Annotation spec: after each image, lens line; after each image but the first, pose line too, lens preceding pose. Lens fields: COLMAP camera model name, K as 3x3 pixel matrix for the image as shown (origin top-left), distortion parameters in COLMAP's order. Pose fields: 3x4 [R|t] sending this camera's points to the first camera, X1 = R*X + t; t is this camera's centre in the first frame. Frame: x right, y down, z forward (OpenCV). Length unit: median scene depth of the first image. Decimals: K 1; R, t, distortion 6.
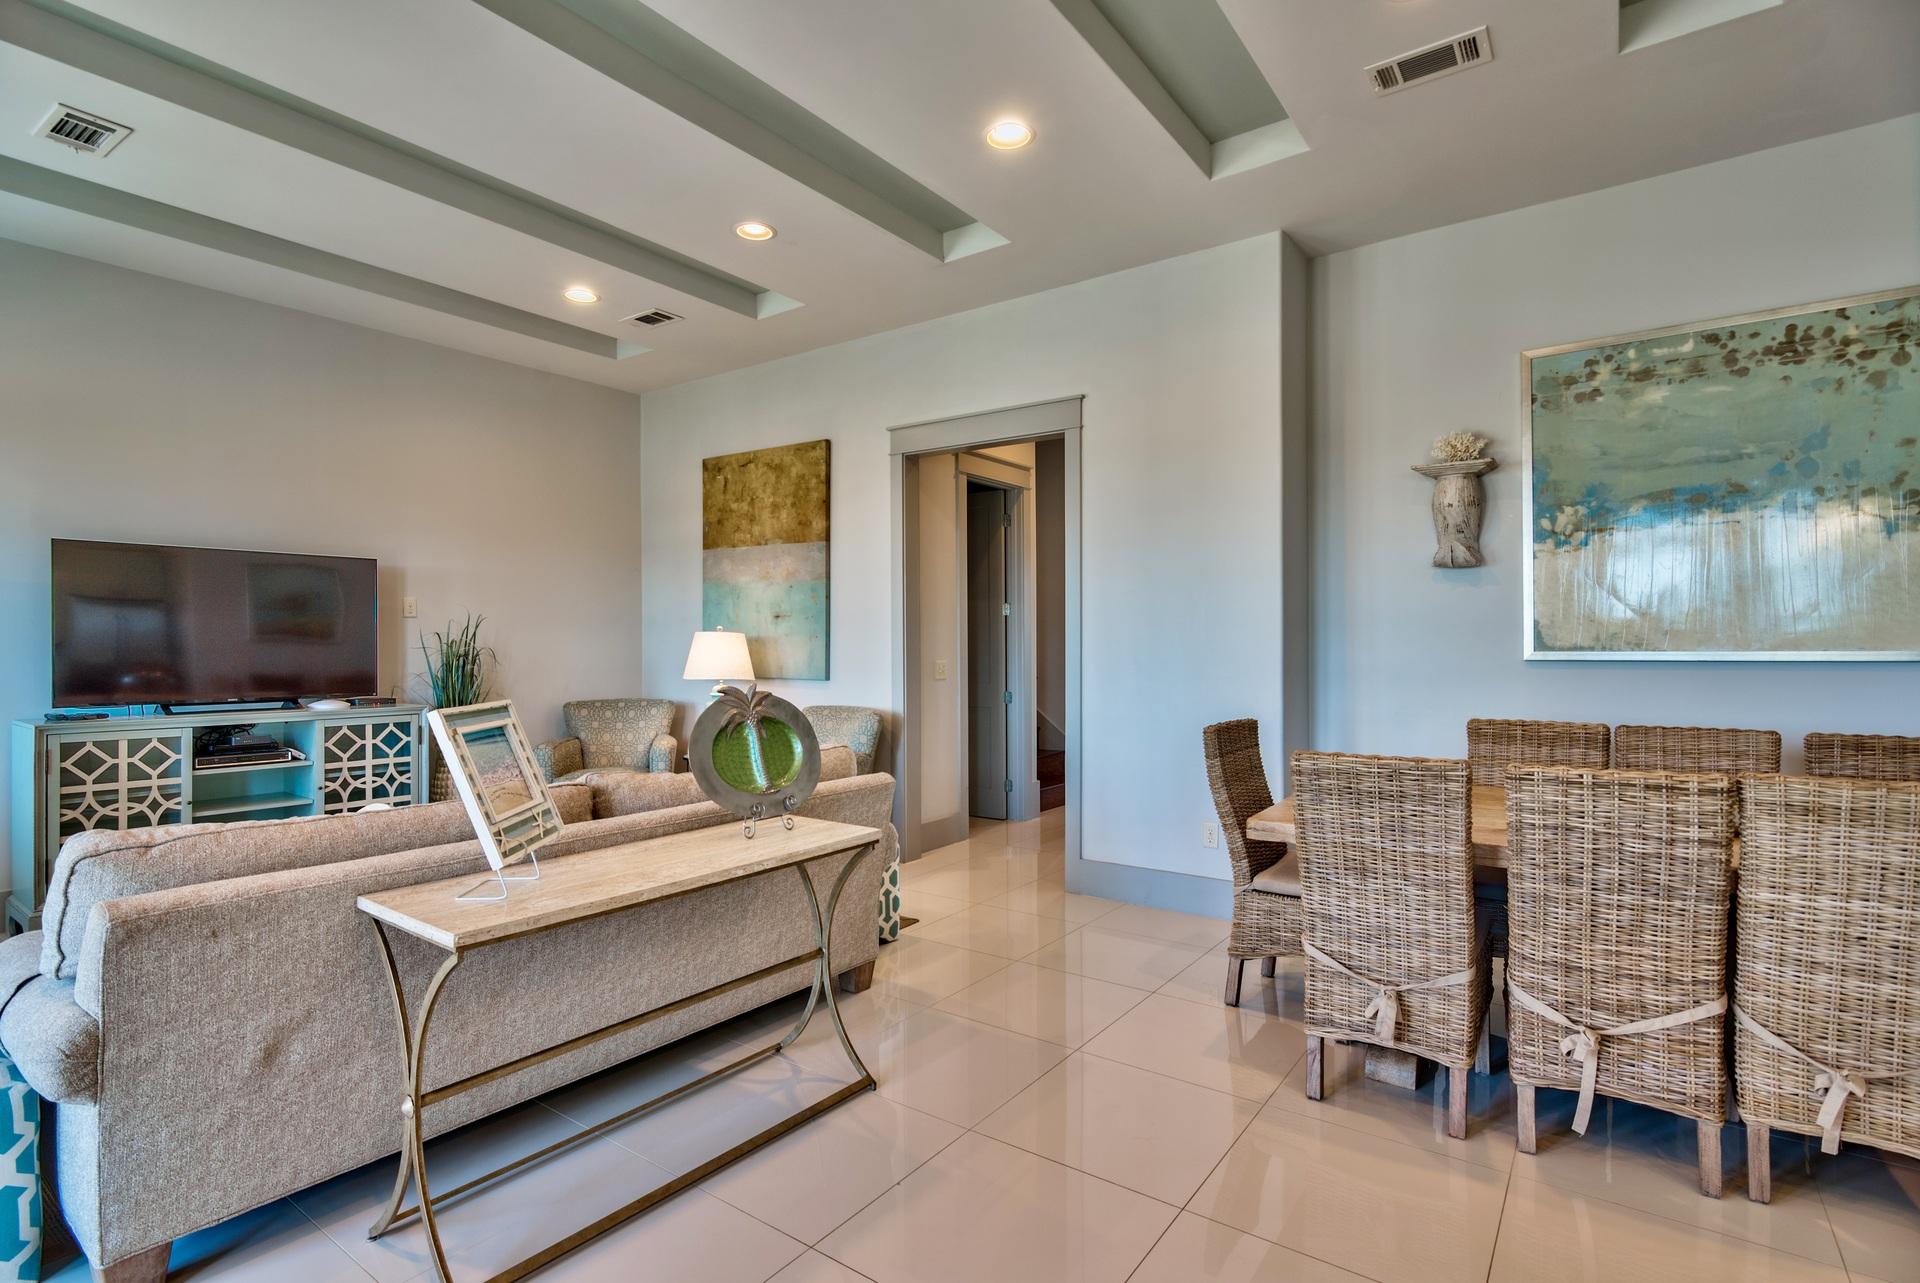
lens RADIAL K [[945.3, 0, 953.2], [0, 945.3, 645.4], [0, 0, 1]] dist [-0.004795, -0.001553]
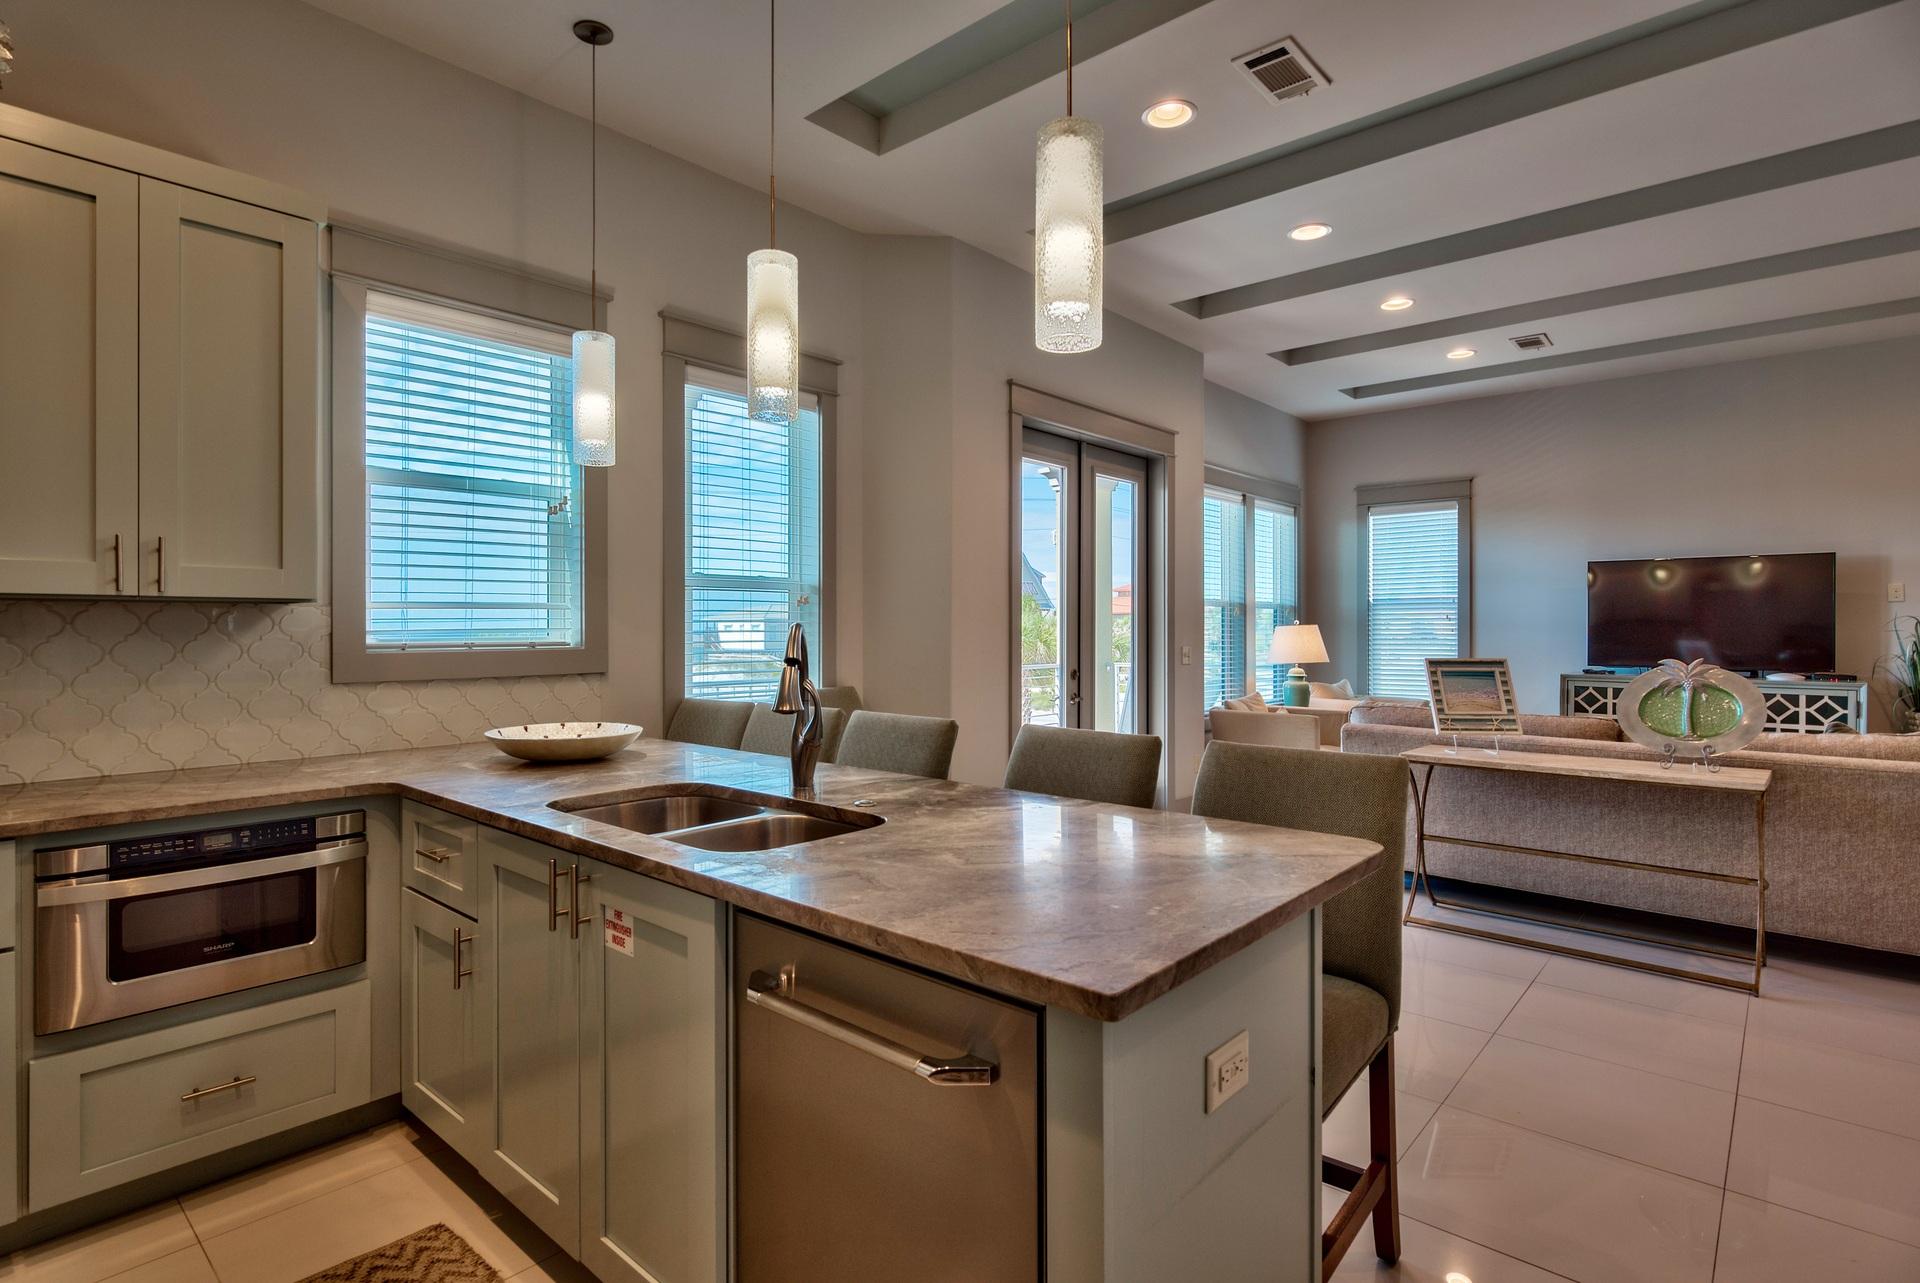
lens RADIAL K [[945.3, 0, 944.8], [0, 945.3, 628.8], [0, 0, 1]] dist [-0.004795, -0.001553]
pose [[-0.104538, 0.005753, -0.994504, 0.992148], [-0.003465, 0.999975, 0.006149, -0.004528], [0.994515, 0.004088, -0.104516, 0.073628]]
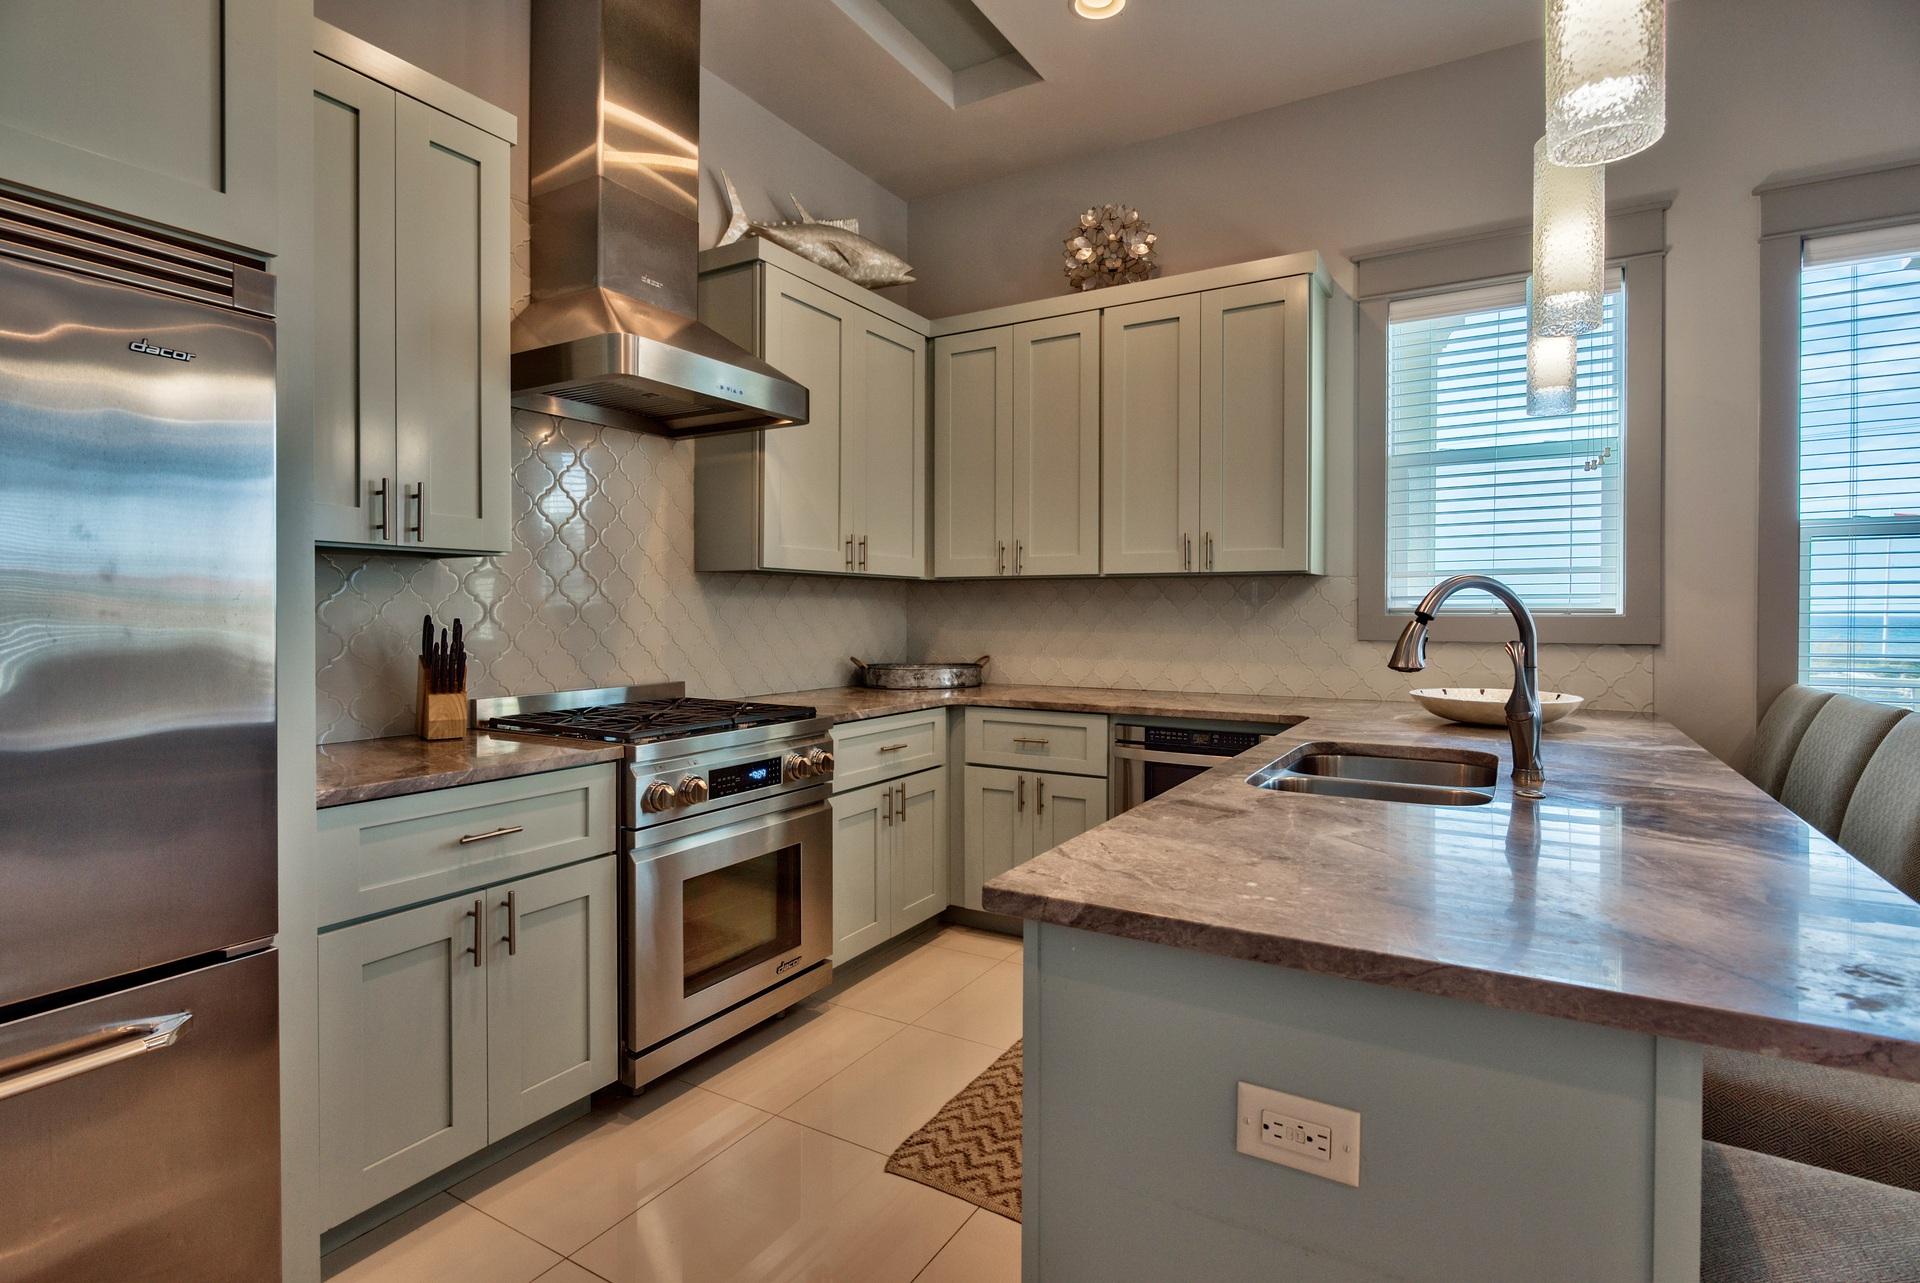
lens RADIAL K [[945.3, 0, 972.2], [0, 945.3, 629.7], [0, 0, 1]] dist [-0.004795, -0.001553]
pose [[-0.994539, 0.005167, -0.104239, 0.753856], [0.002645, 0.999701, 0.024314, 0.012506], [0.104333, 0.023906, -0.994255, 0.391713]]
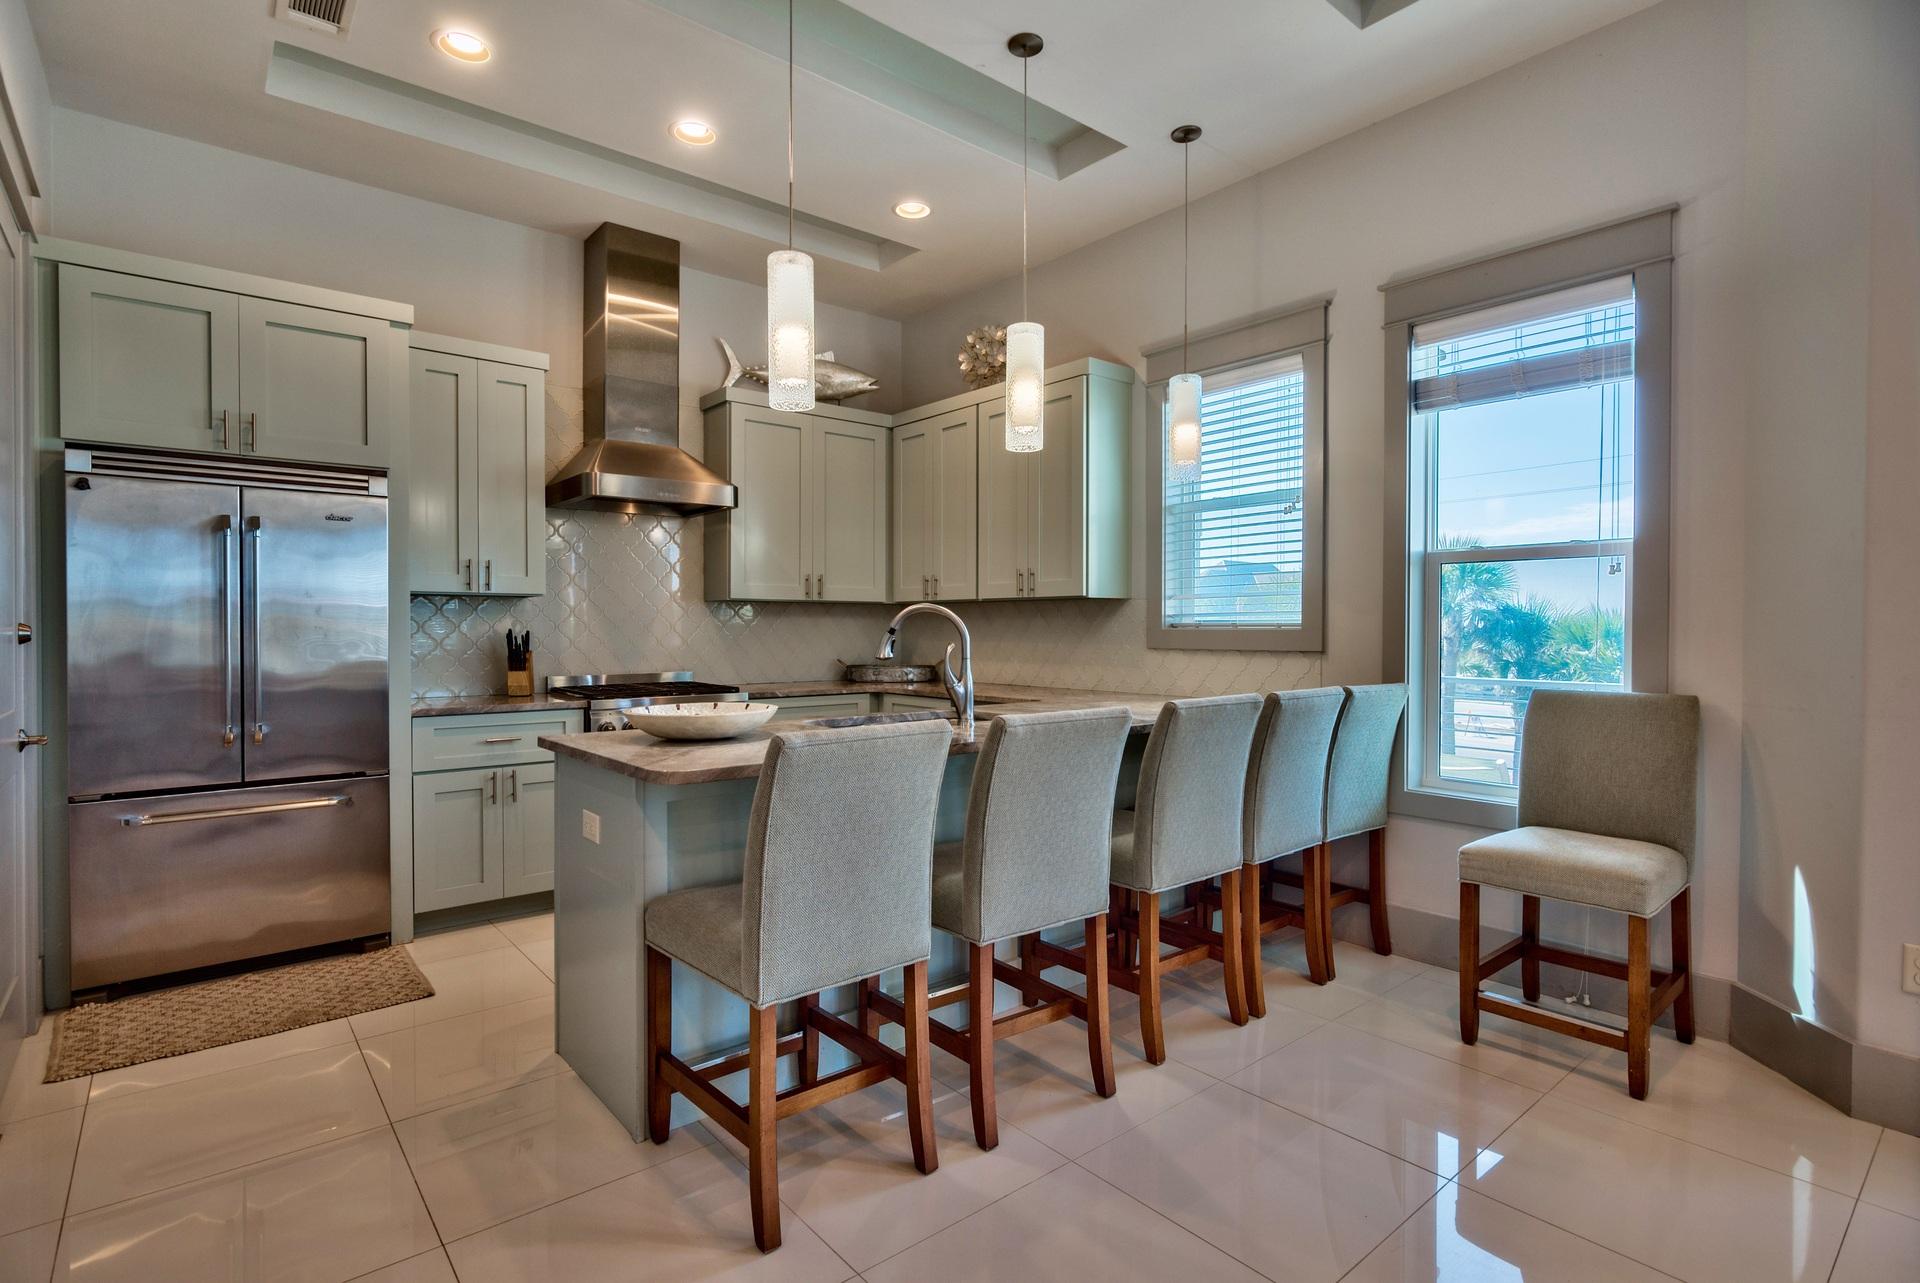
lens RADIAL K [[945.3, 0, 962.0], [0, 945.3, 644.6], [0, 0, 1]] dist [-0.004795, -0.001553]
pose [[-0.971021, -0.000944, 0.238991, 0.175489], [0.004239, 0.999767, 0.021172, 0.015474], [-0.238956, 0.021572, -0.970791, 0.760510]]
